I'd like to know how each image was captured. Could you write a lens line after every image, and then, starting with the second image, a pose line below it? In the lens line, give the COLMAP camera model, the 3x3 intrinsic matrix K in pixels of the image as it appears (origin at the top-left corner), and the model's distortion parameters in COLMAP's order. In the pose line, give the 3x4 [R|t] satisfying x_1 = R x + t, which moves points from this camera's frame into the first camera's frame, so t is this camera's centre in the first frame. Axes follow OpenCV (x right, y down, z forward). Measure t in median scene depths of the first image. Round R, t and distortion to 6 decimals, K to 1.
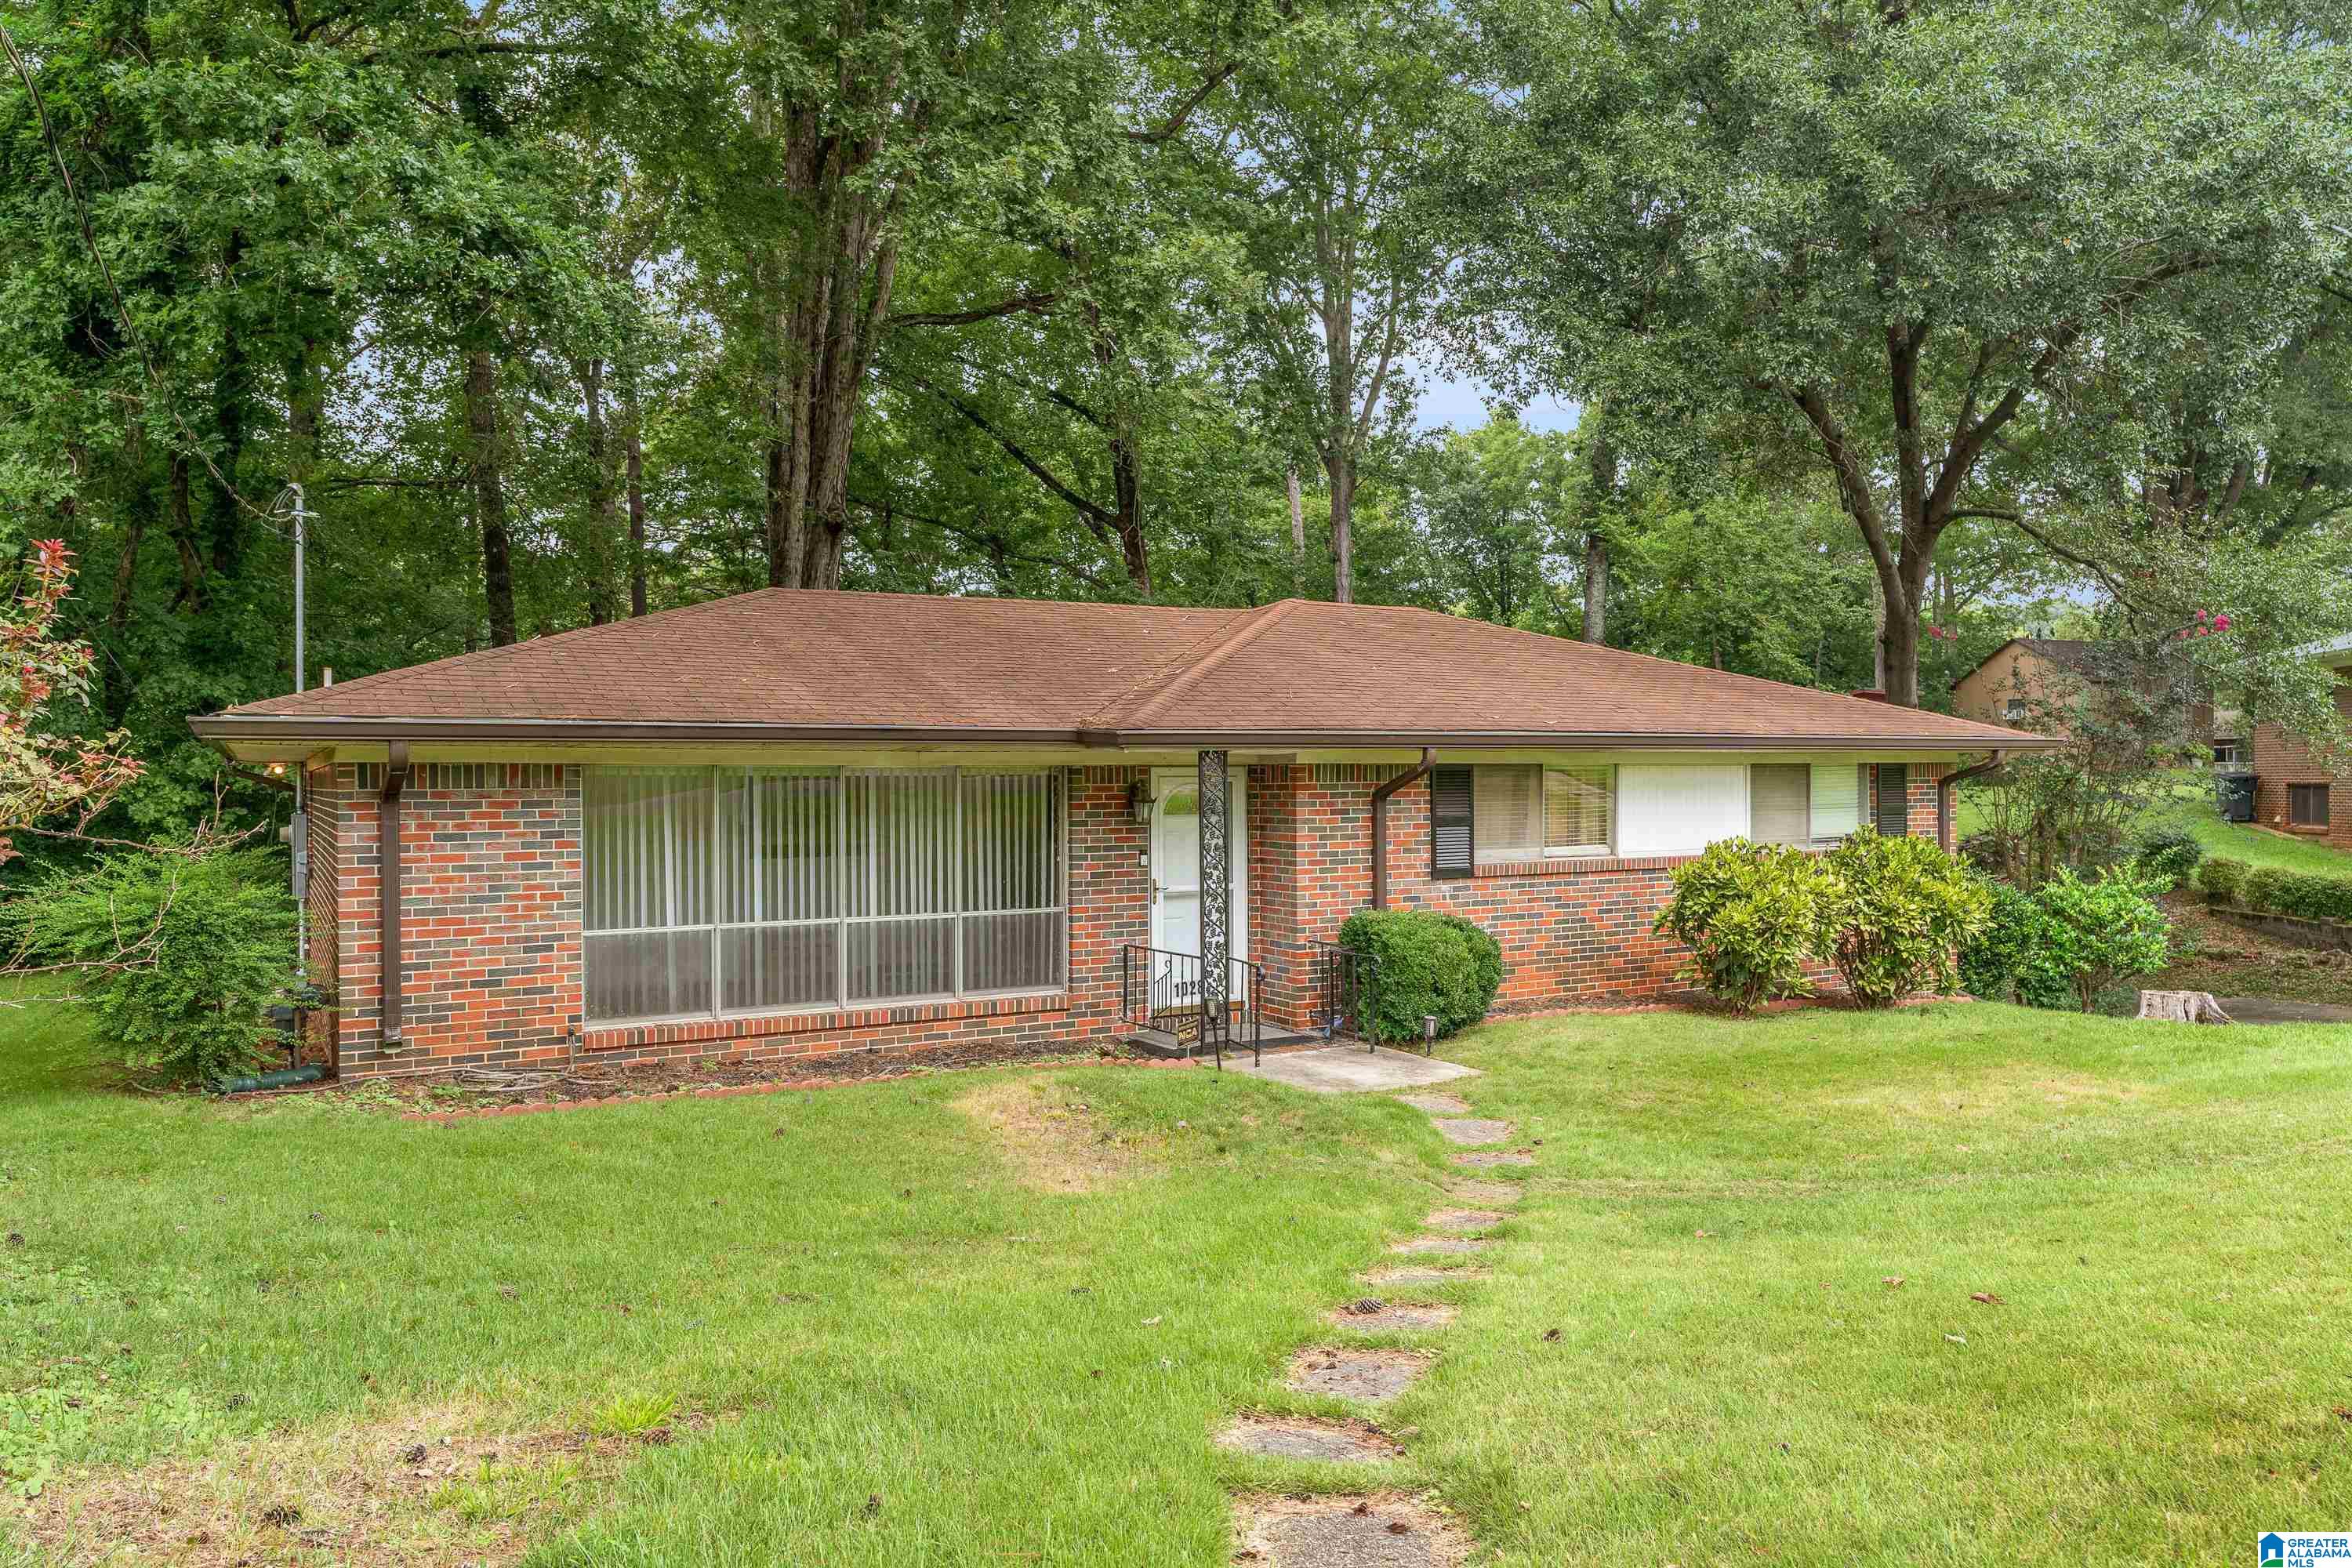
lens RADIAL K [[1596.8, 0, 1183.4], [0, 1596.8, 776.7], [0, 0, 1]] dist [0.032969, 0.000352]
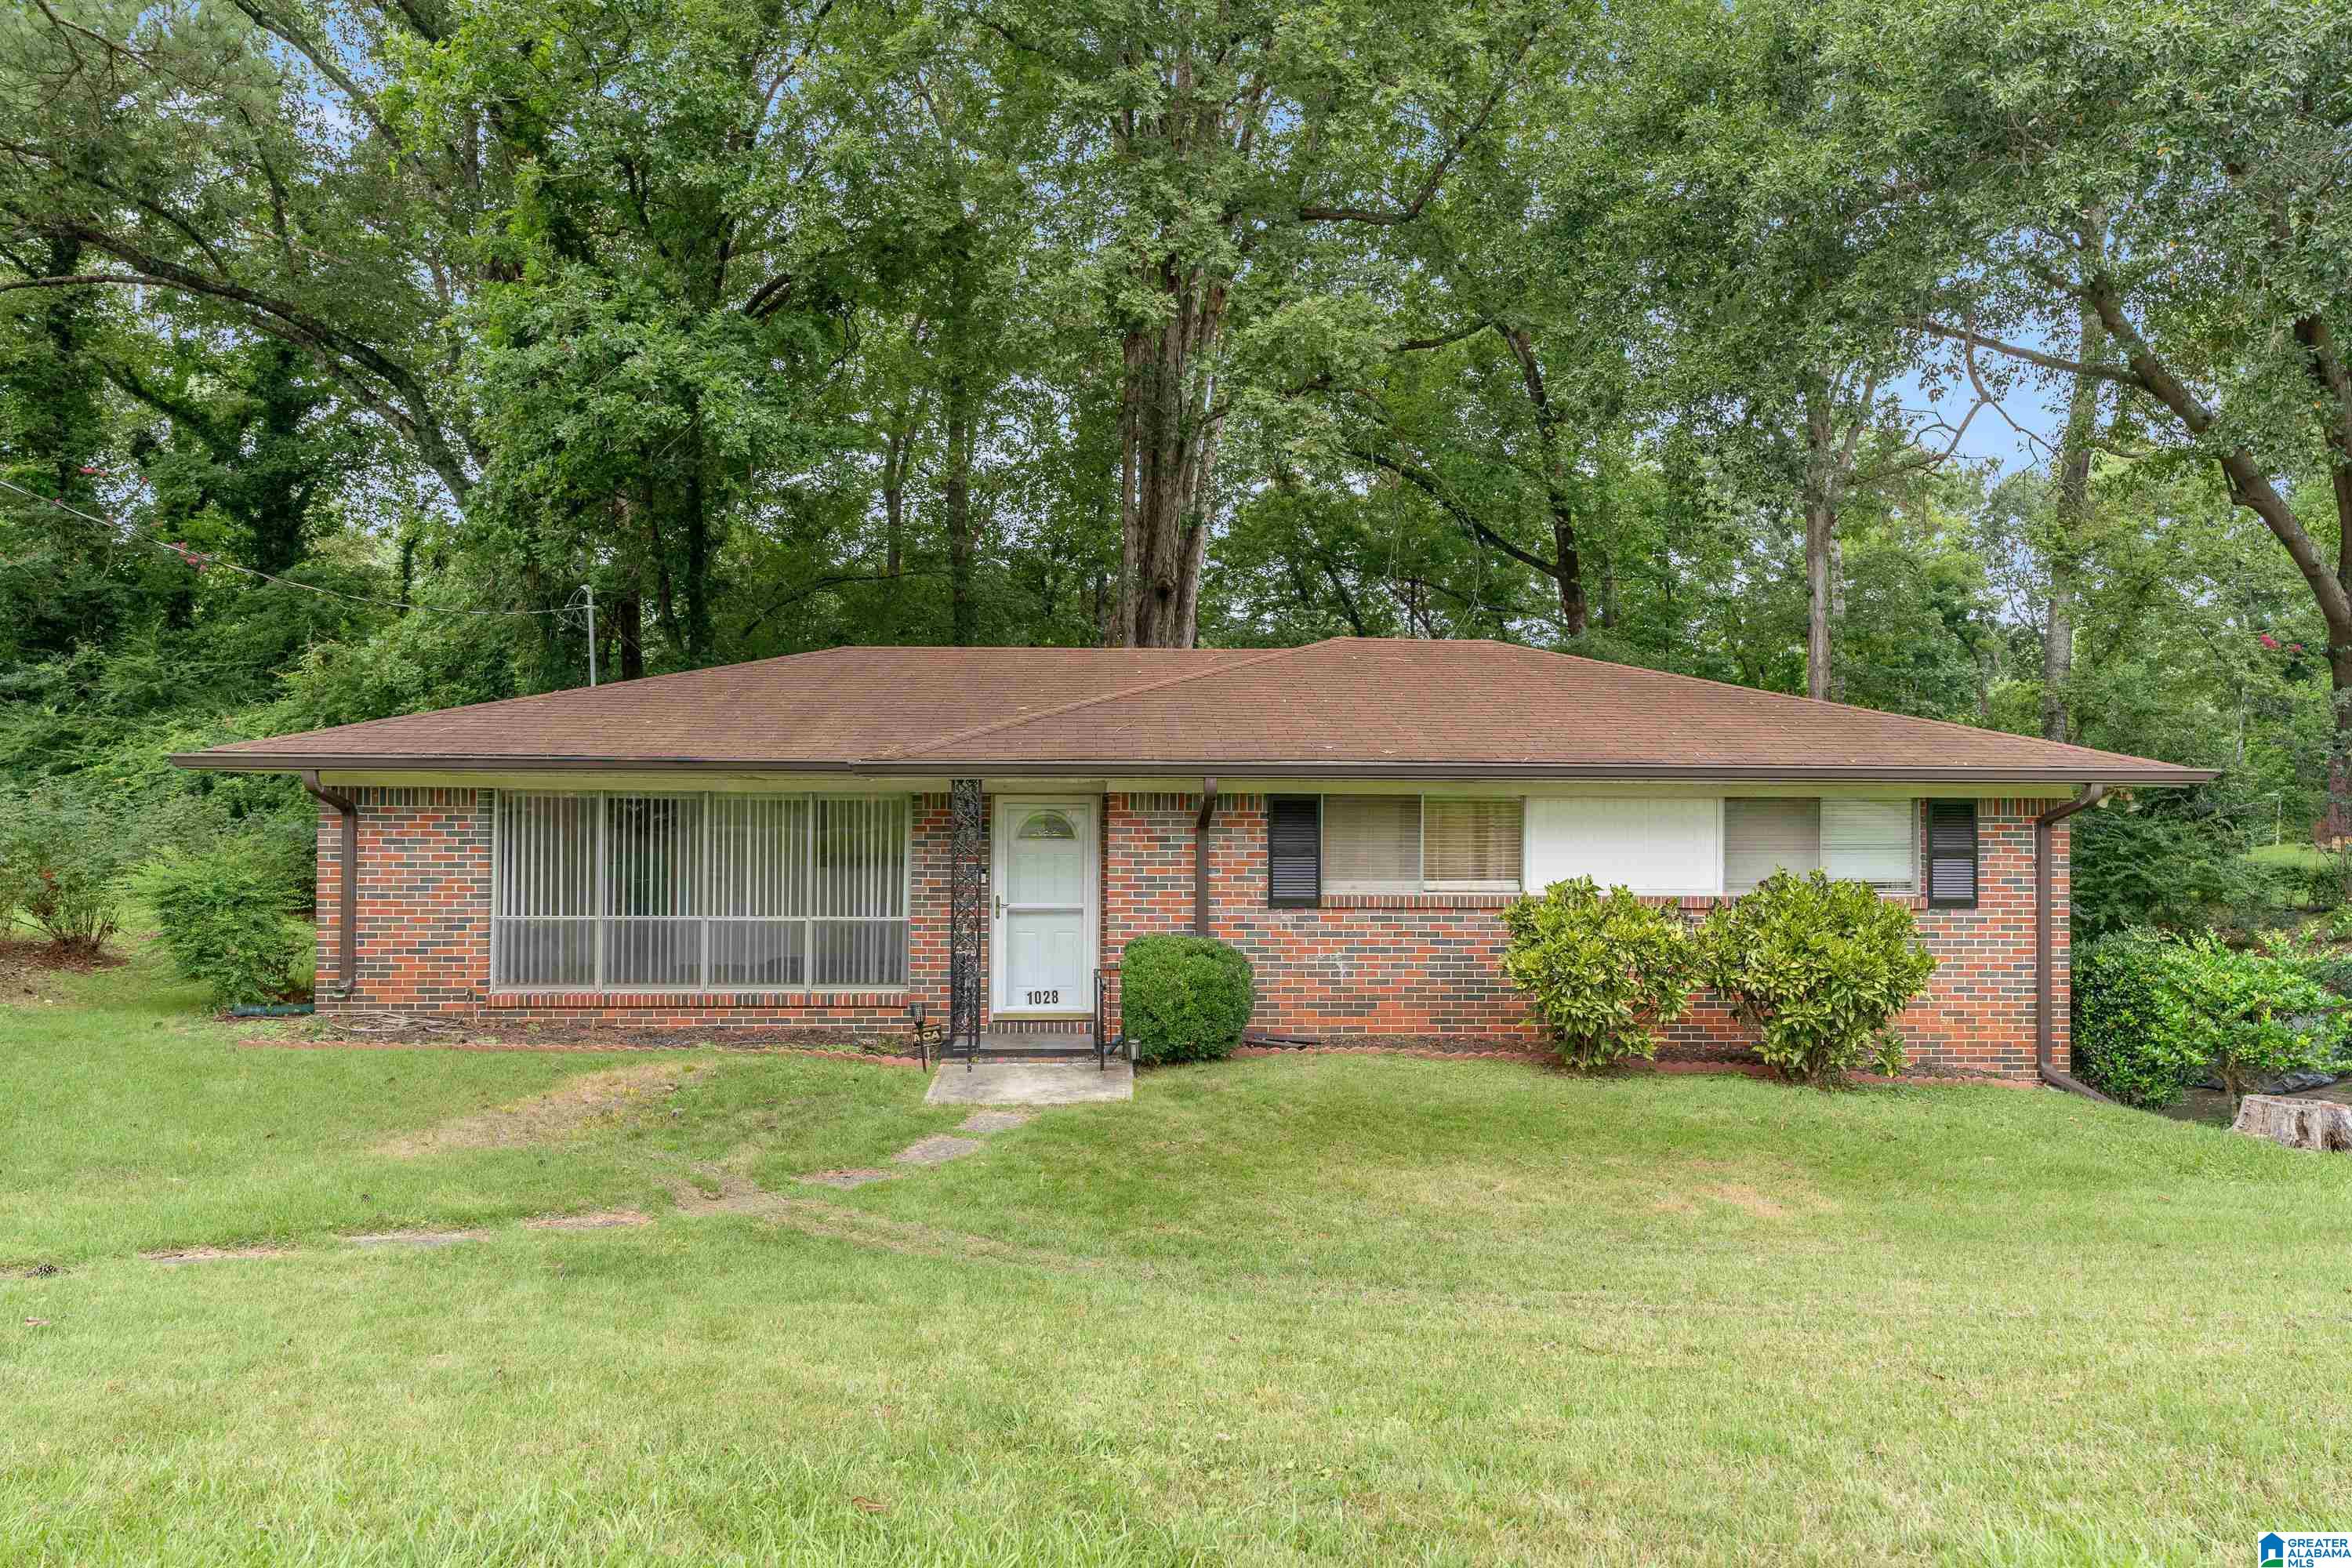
lens RADIAL K [[1323.1, 0, 1180.5], [0, 1323.1, 787.6], [0, 0, 1]] dist [0.012613, -0.001259]
pose [[0.892316, 0.007263, -0.451352, 0.490507], [-0.010969, 0.999924, -0.005595, -0.006825], [0.451278, 0.009944, 0.892328, 0.229292]]
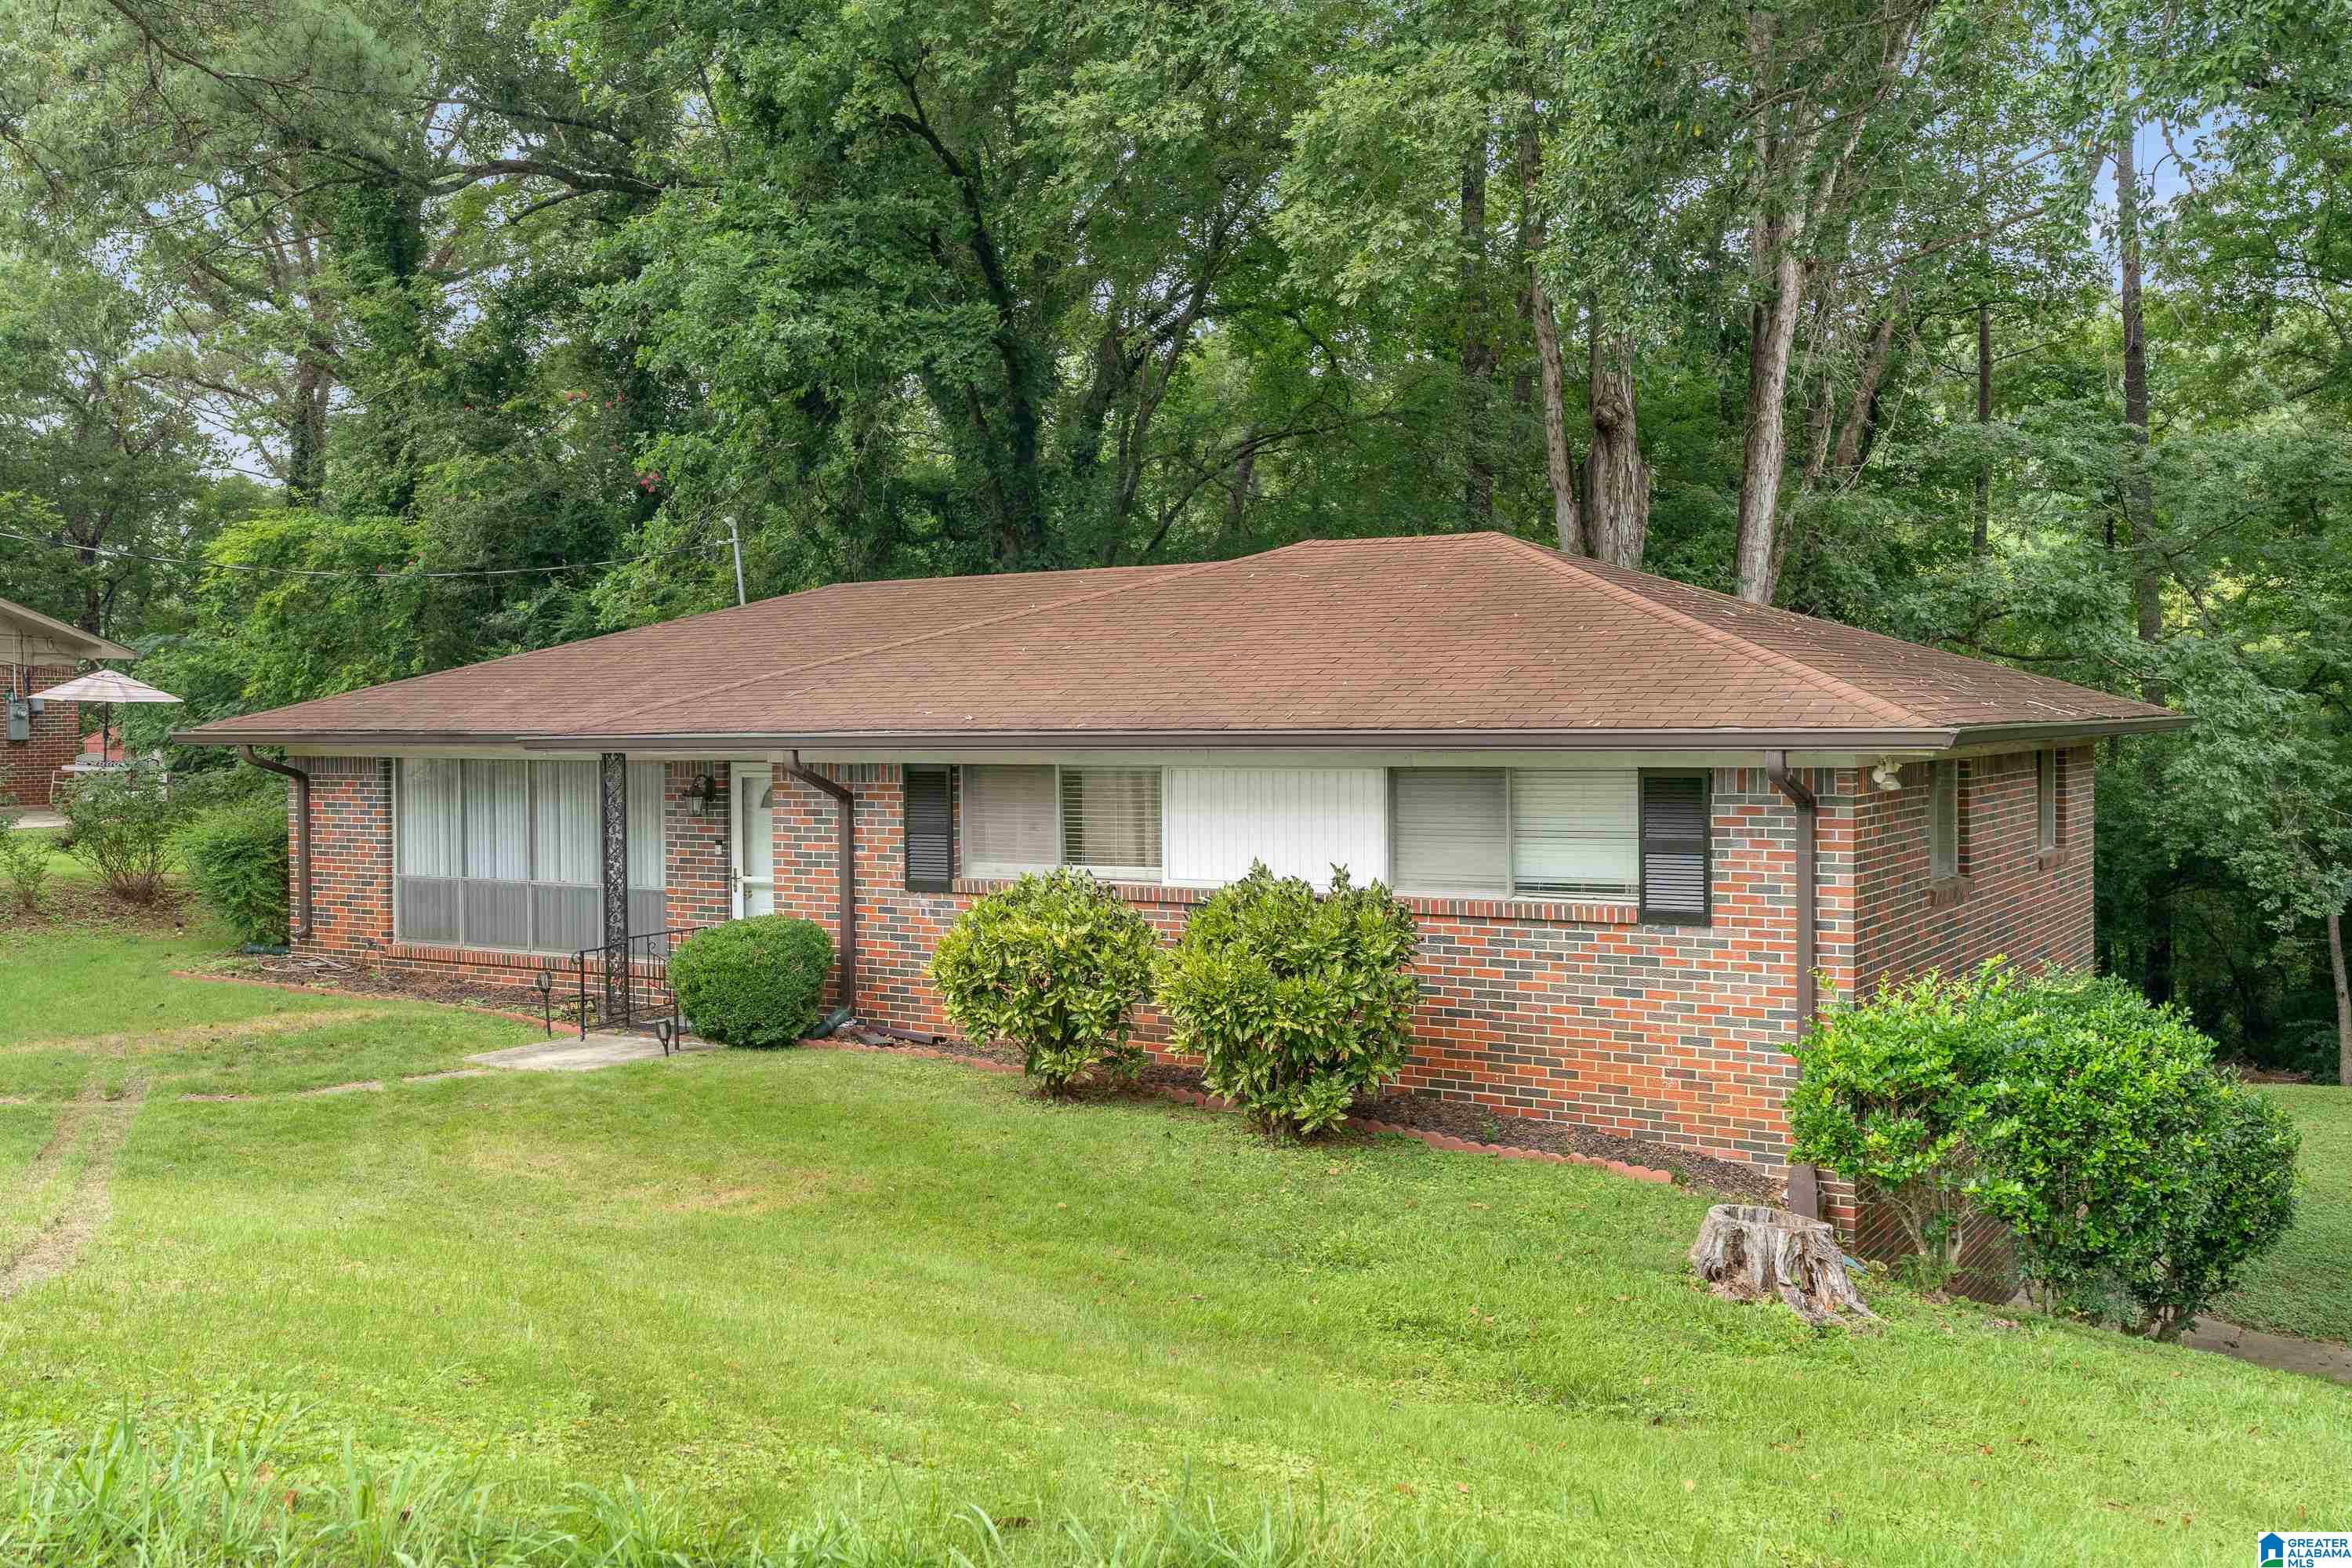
lens RADIAL K [[2220.3, 0, 1178.7], [0, 2220.3, 769.7], [0, 0, 1]] dist [0.017291, 0.000000]
pose [[0.462706, 0.015200, -0.886381, 1.364675], [-0.004483, 0.999880, 0.014806, -0.024200], [0.886500, -0.002877, 0.462719, 0.561018]]
